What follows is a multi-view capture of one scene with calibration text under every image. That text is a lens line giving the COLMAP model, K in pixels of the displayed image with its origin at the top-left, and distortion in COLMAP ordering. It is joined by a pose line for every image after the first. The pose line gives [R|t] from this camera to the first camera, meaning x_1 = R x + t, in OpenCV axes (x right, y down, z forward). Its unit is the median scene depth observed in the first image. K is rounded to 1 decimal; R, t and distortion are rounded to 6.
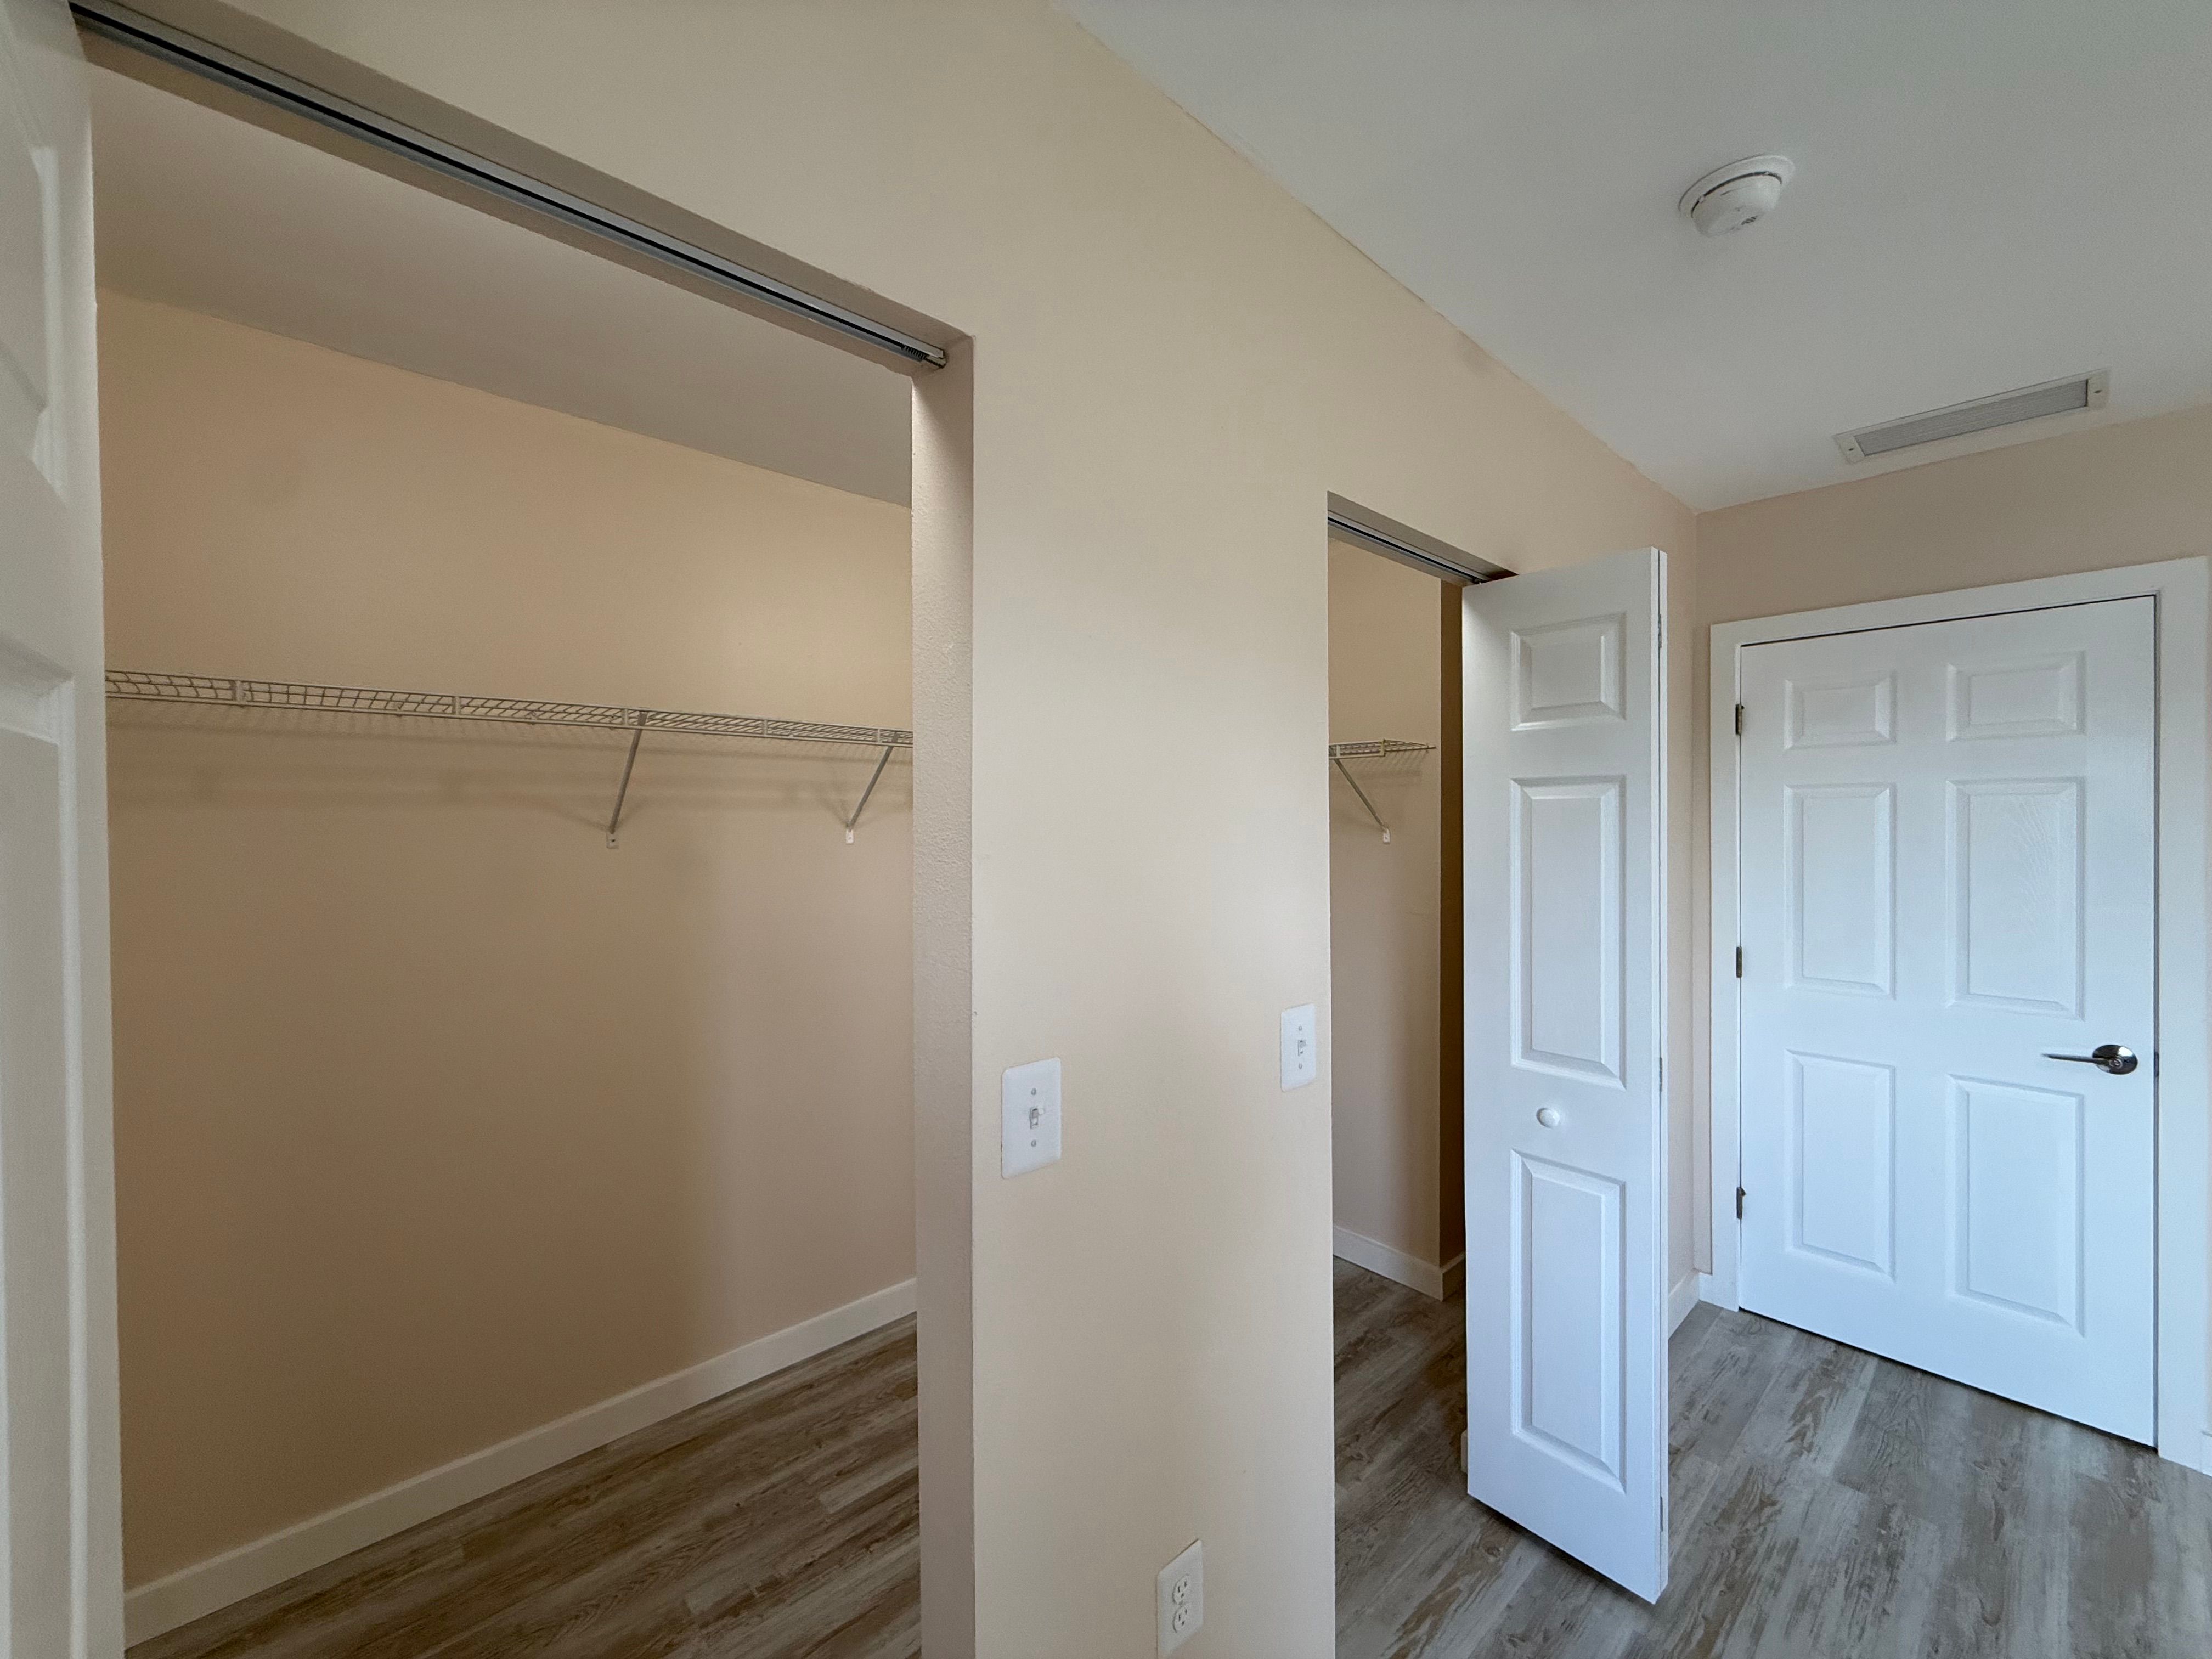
lens RADIAL K [[883.6, 0, 1103.3], [0, 883.6, 827.4], [0, 0, 1]] dist [-0.002140, 0.000925]
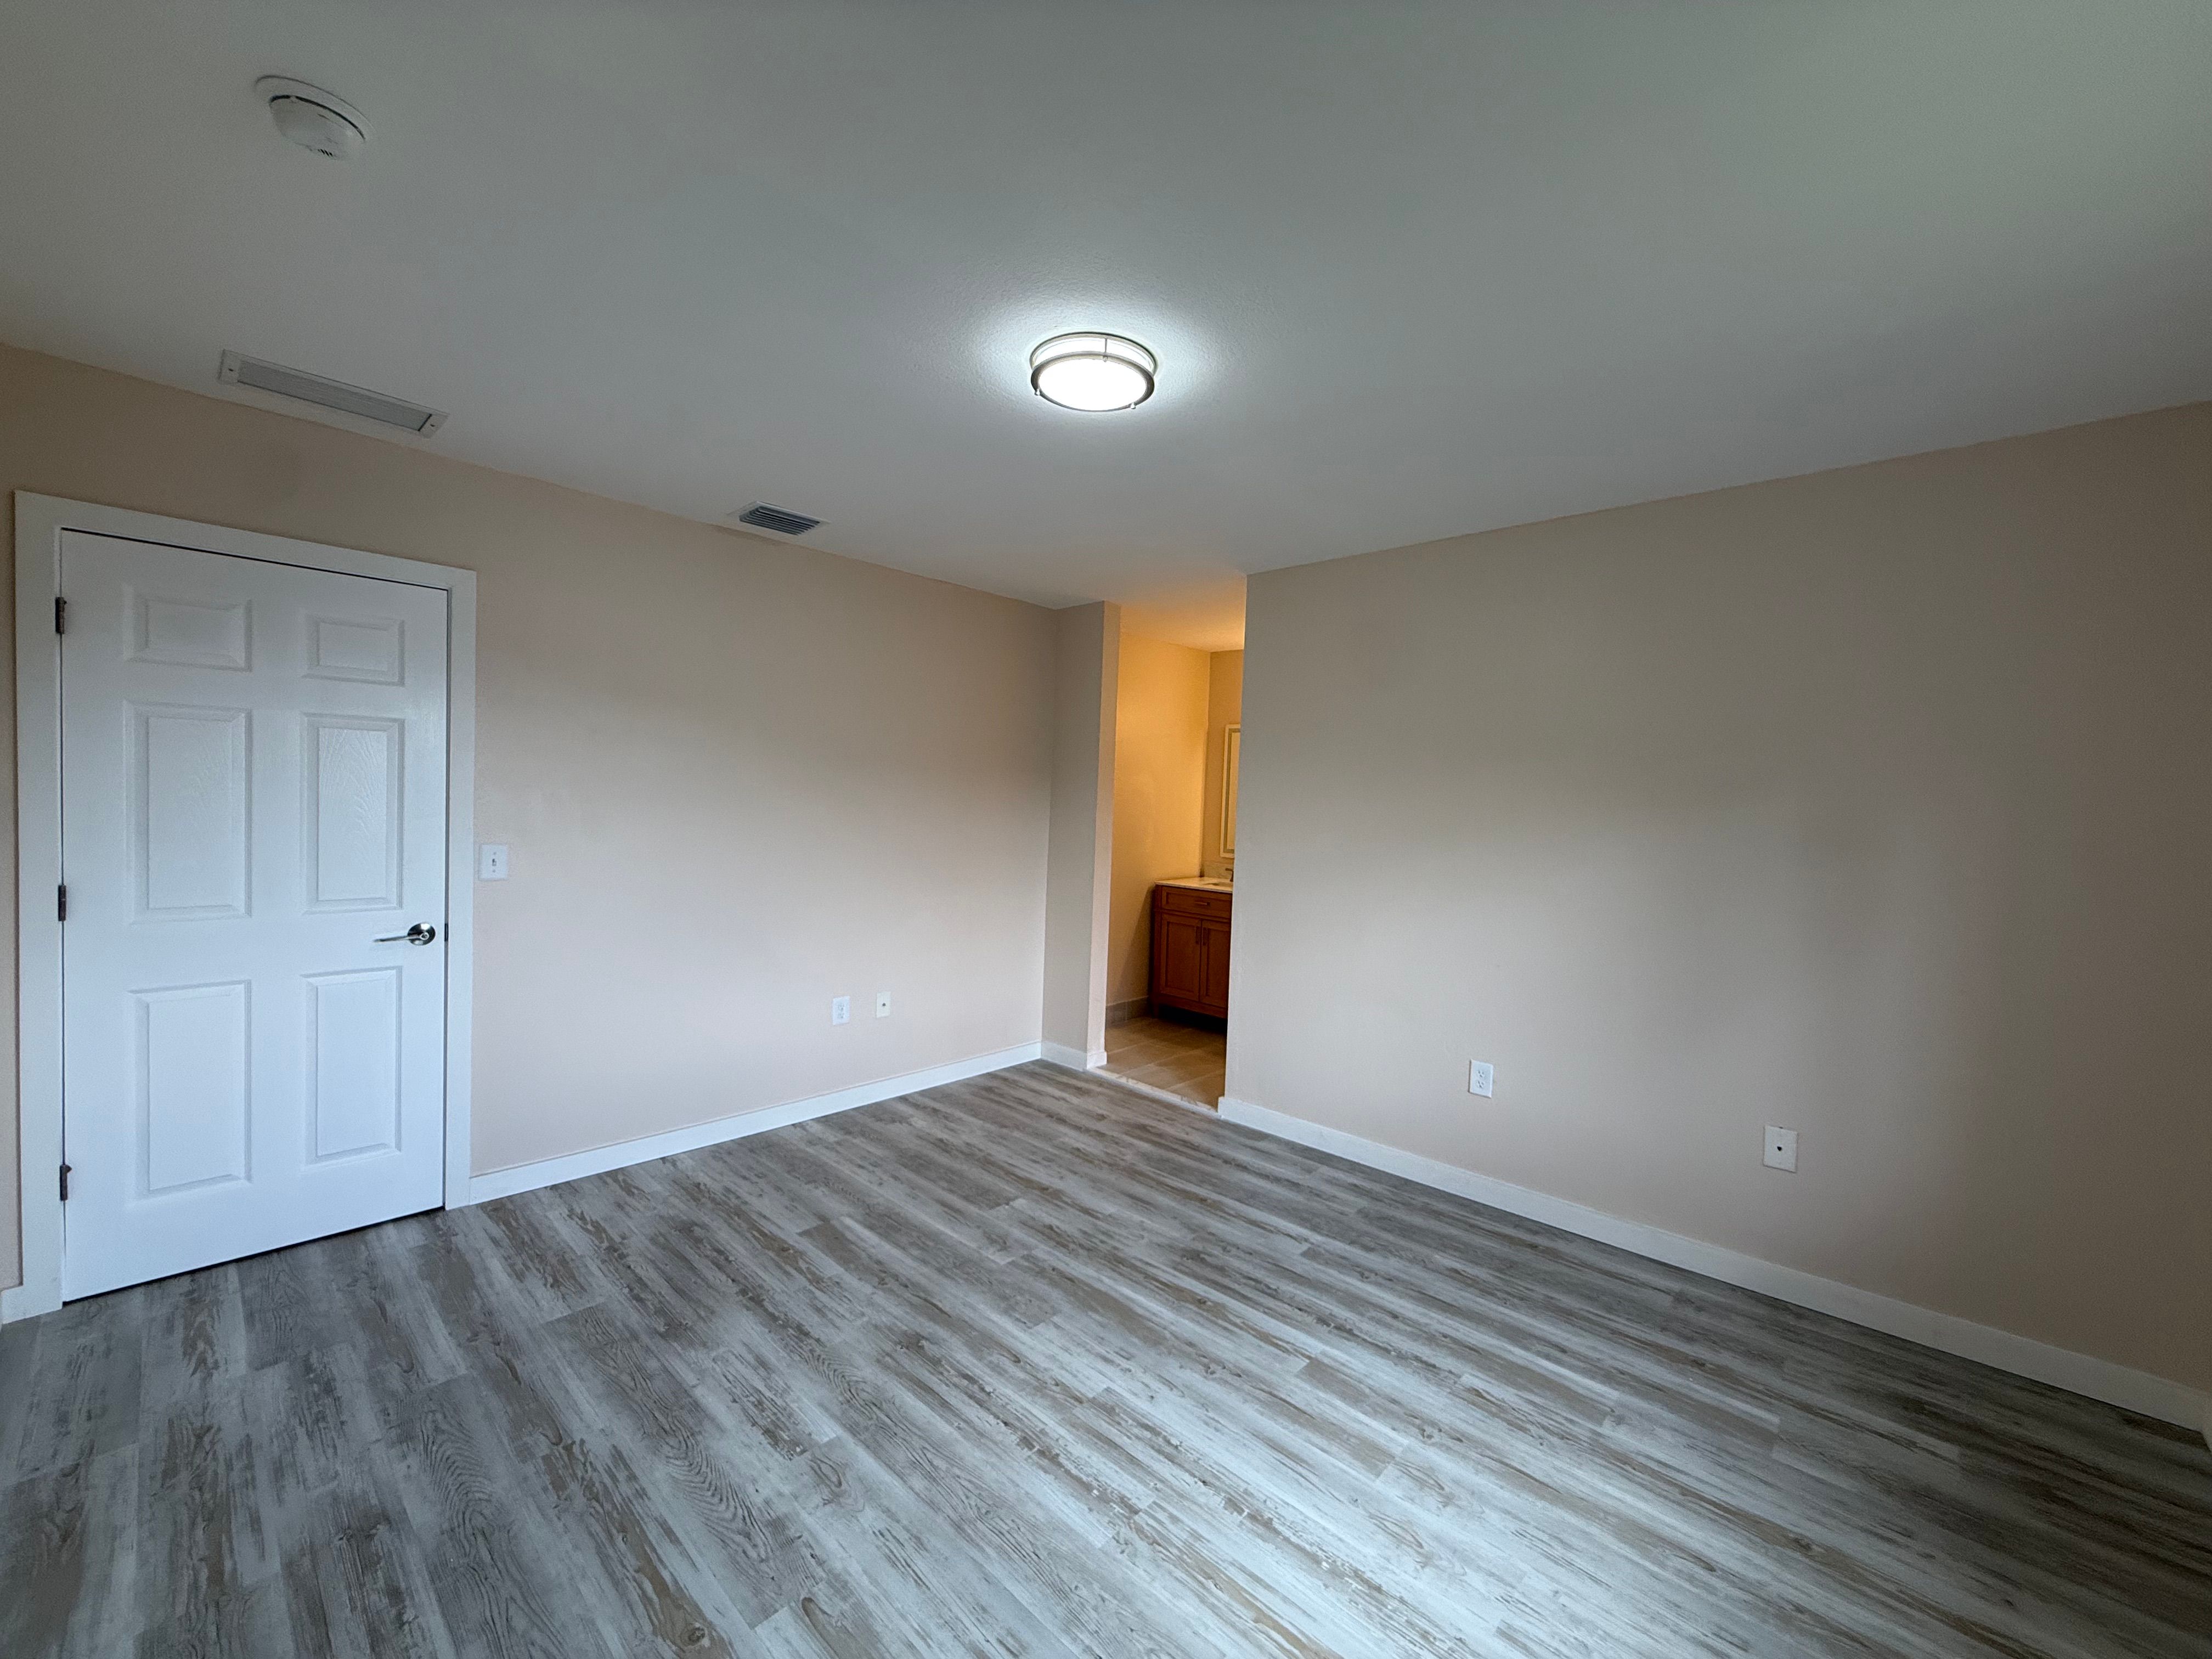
lens RADIAL K [[883.6, 0, 1097.2], [0, 883.6, 824.1], [0, 0, 1]] dist [-0.002140, 0.000925]
pose [[-0.083203, -0.027929, 0.996141, -0.258996], [-0.026246, 0.999322, 0.025826, 0.036154], [-0.996187, -0.023996, -0.083880, 0.100290]]
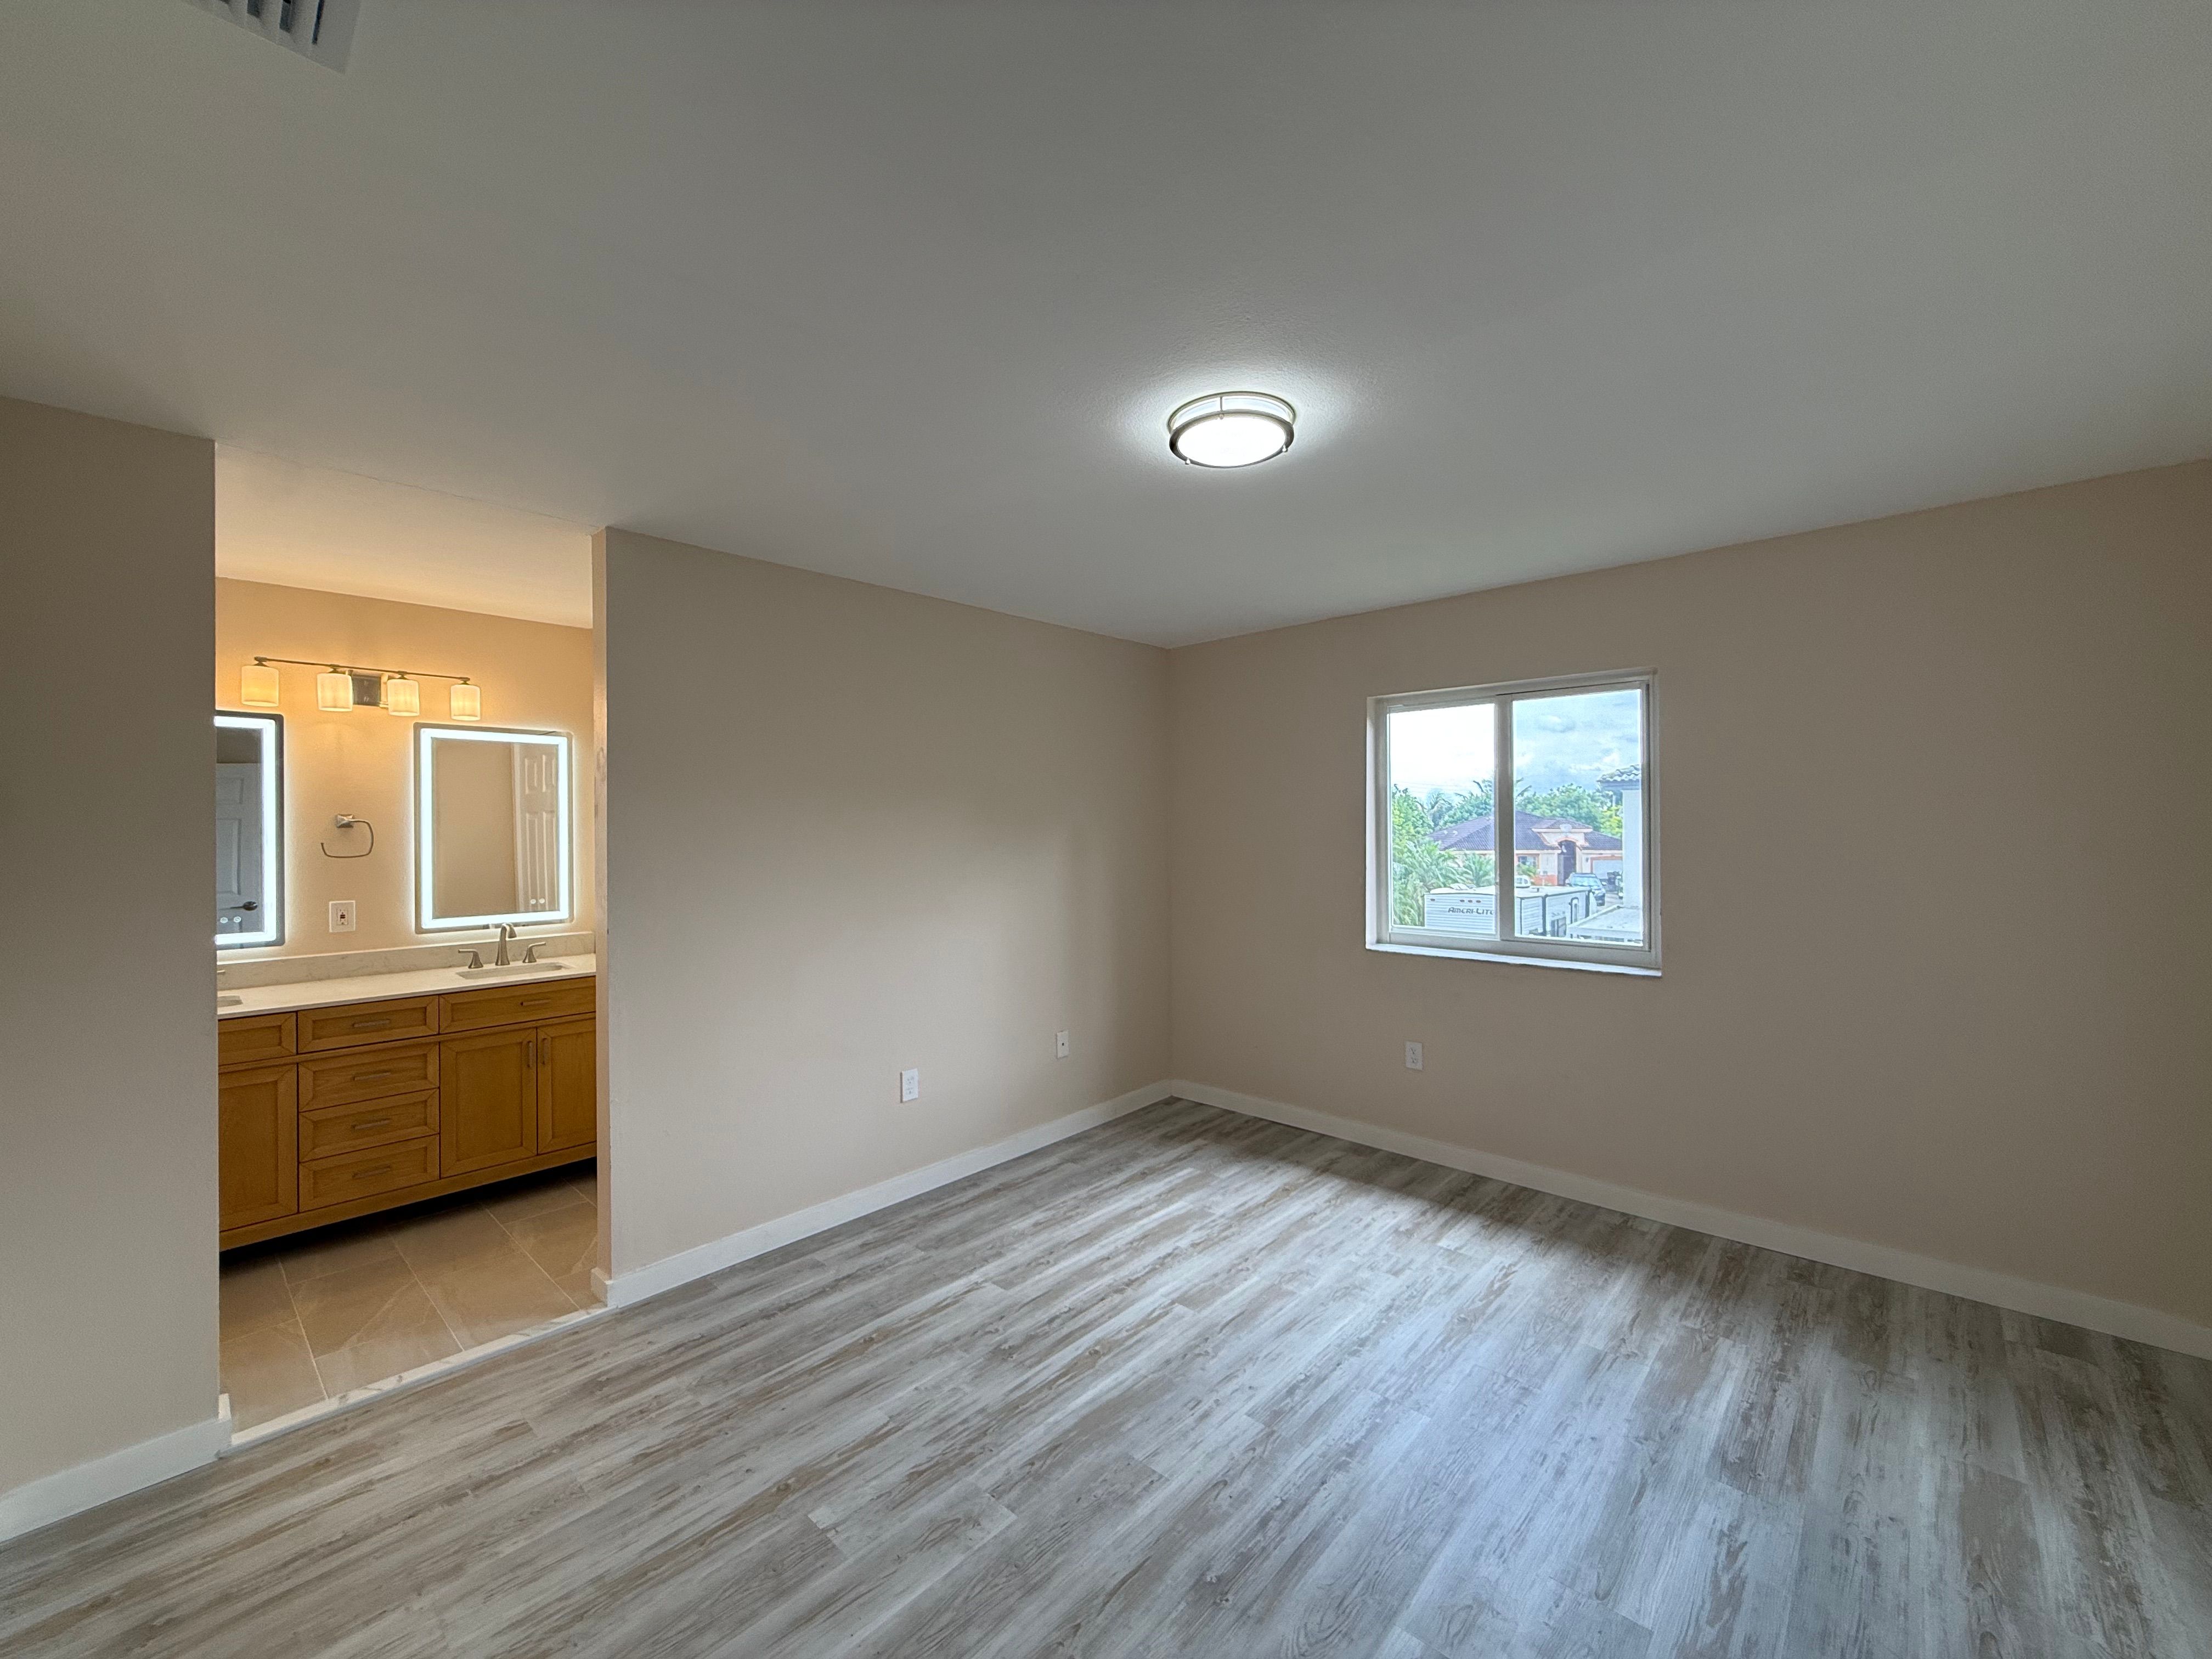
lens RADIAL K [[883.6, 0, 1101.6], [0, 883.6, 820.2], [0, 0, 1]] dist [-0.002140, 0.000925]
pose [[-0.995687, 0.011782, -0.092023, 0.976447], [0.011655, 0.999930, 0.001918, -0.006155], [0.092040, 0.000837, -0.995755, 1.010534]]
